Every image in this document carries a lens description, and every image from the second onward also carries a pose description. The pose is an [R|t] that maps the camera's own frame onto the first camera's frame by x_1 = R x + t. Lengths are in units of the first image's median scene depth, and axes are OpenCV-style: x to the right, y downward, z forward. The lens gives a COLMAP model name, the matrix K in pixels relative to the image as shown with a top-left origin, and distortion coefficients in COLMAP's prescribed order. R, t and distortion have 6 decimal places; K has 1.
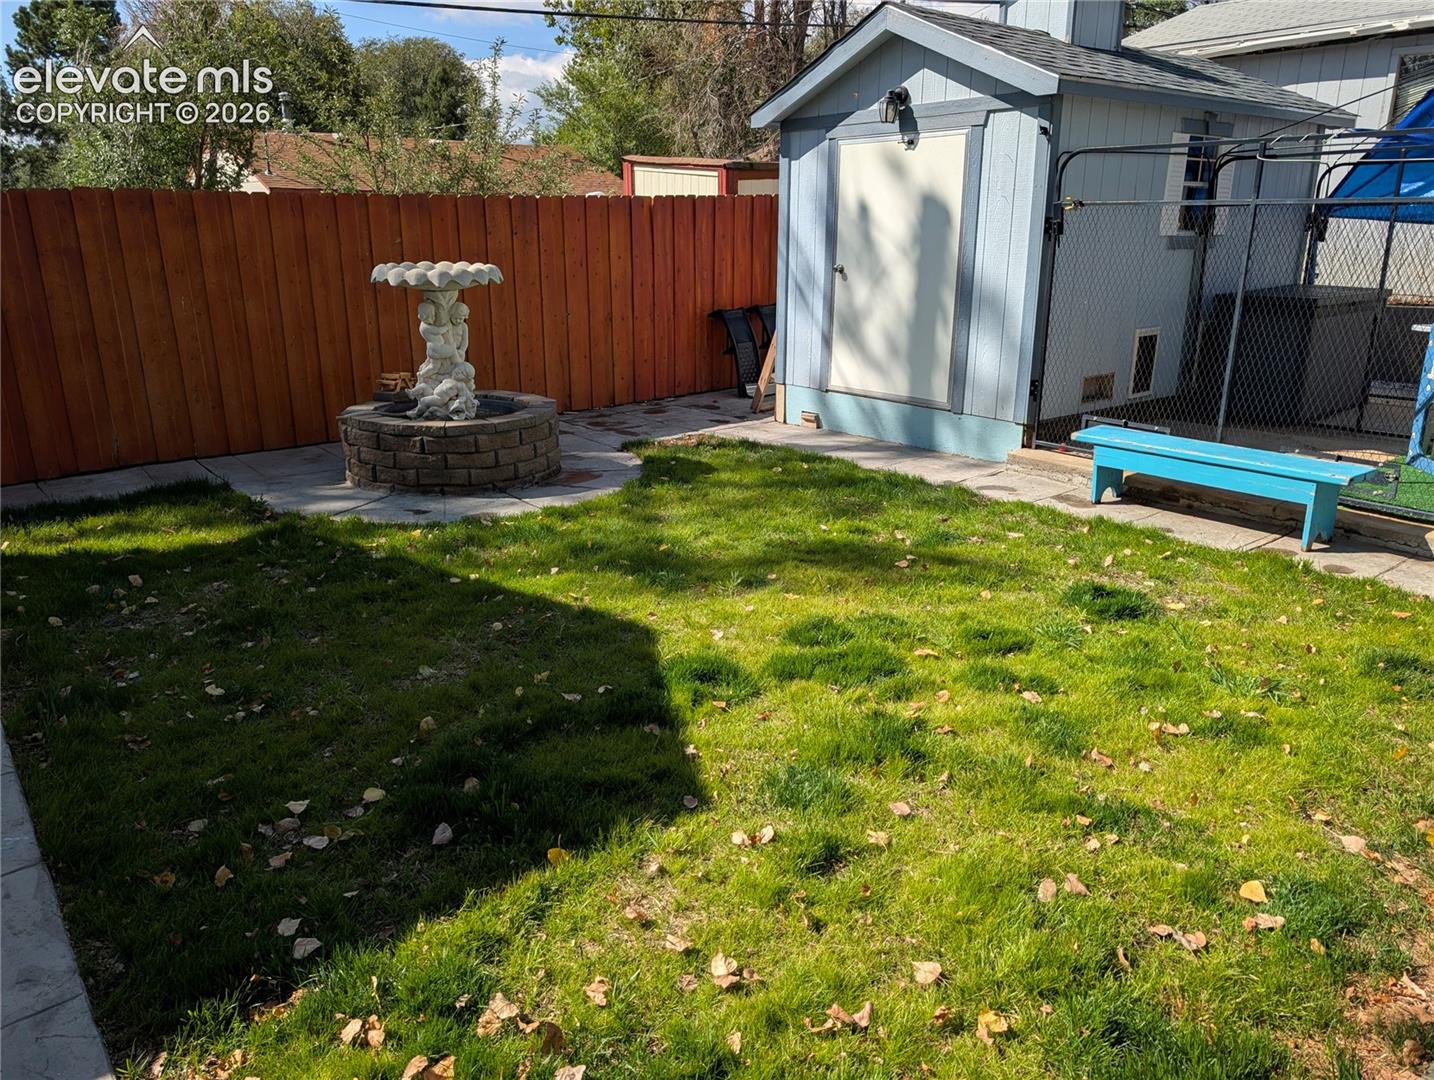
lens RADIAL K [[1023.9, 0, 717.0], [0, 1023.9, 540.0], [0, 0, 1]] dist [0.034970, -0.034469]
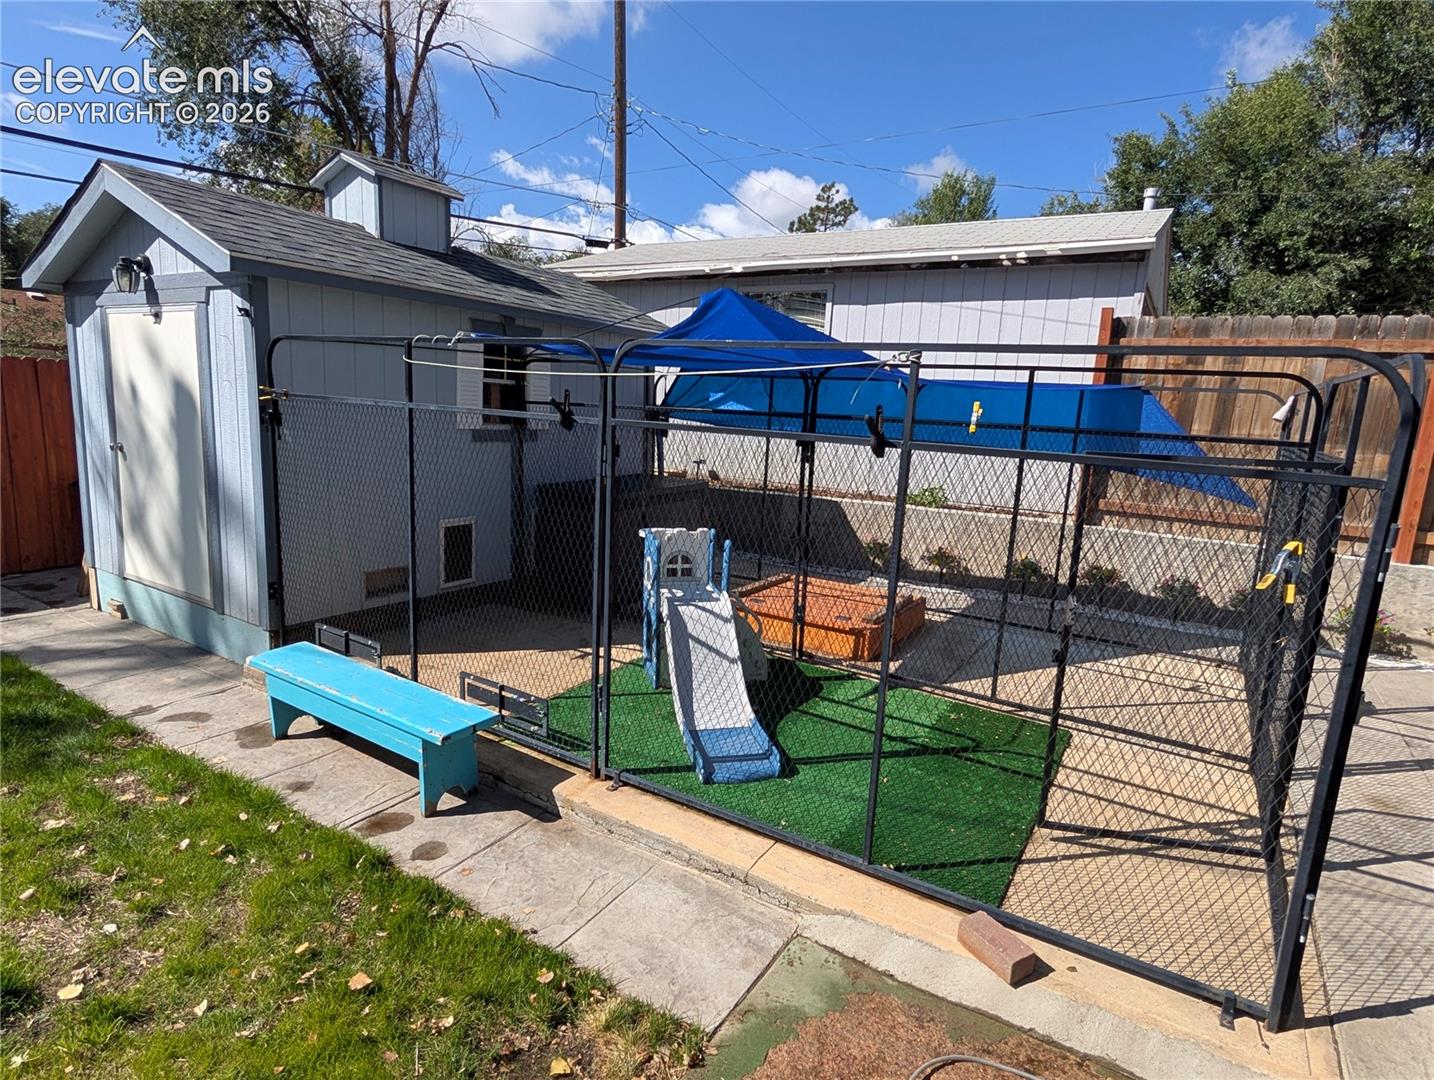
lens RADIAL K [[778.5, 0, 712.0], [0, 778.5, 558.2], [0, 0, 1]] dist [-0.004391, -0.001762]
pose [[0.939647, -0.011952, 0.341937, 0.403688], [0.043428, 0.995473, -0.084547, -0.094606], [-0.339378, 0.094294, 0.935912, 0.215300]]
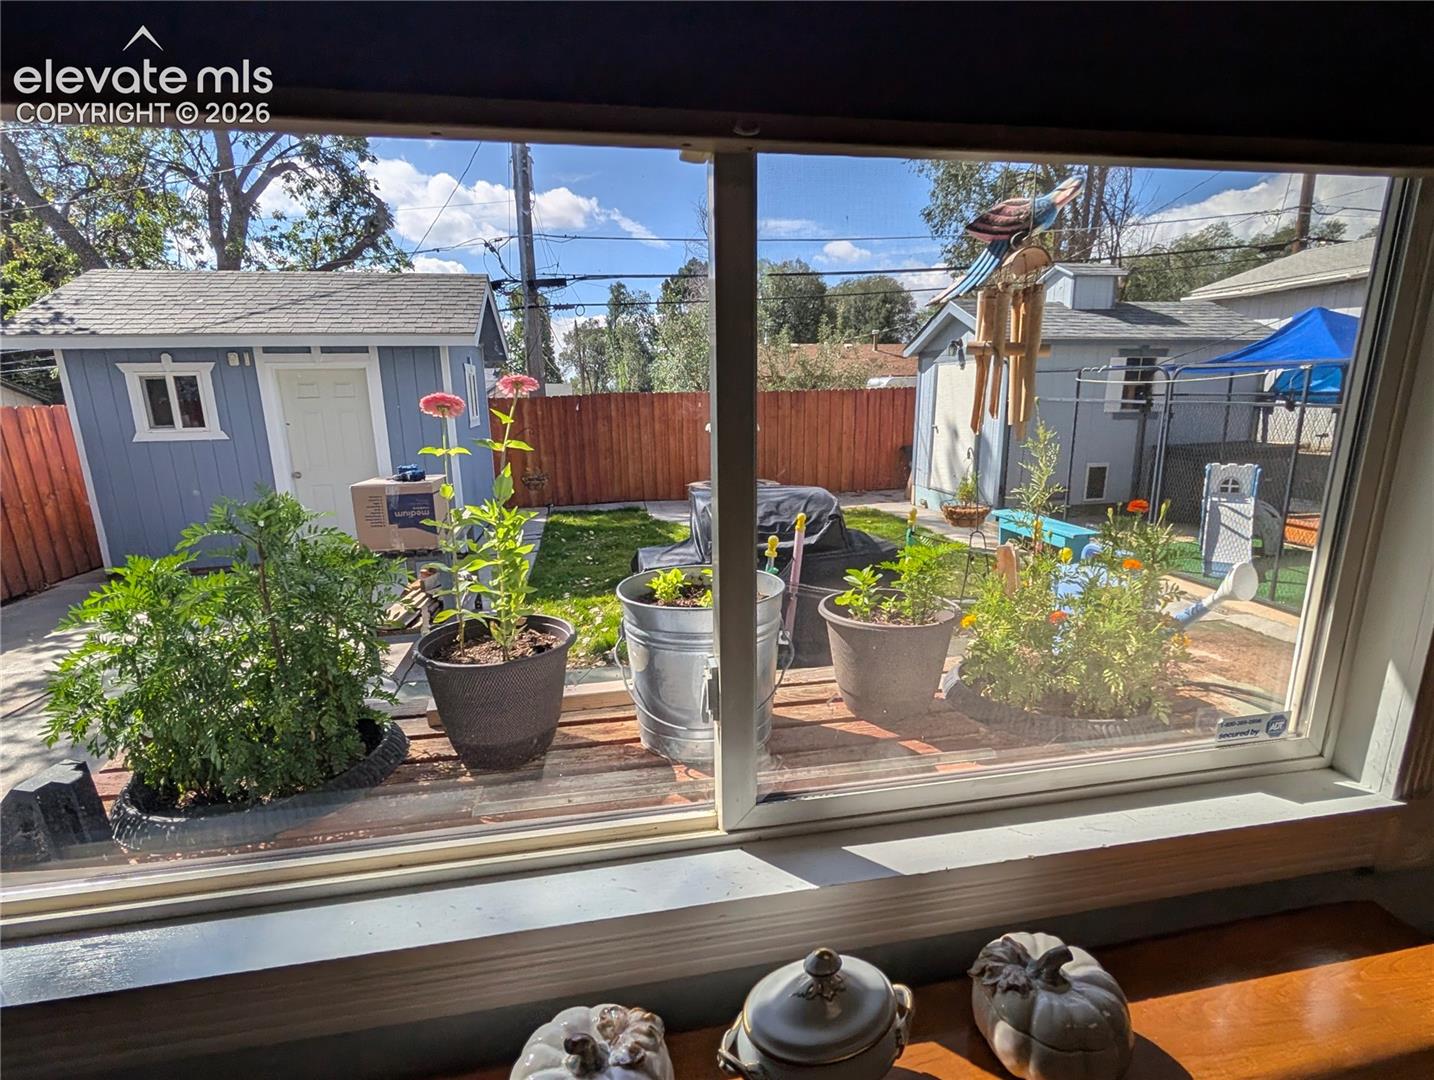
lens RADIAL K [[702.8, 0, 723.4], [0, 702.8, 550.9], [0, 0, 1]] dist [-0.001365, -0.000899]
pose [[0.886211, 0.096289, -0.453165, 0.421090], [-0.126505, 0.991284, -0.036765, 0.074453], [0.445675, 0.089910, 0.890668, -0.370909]]
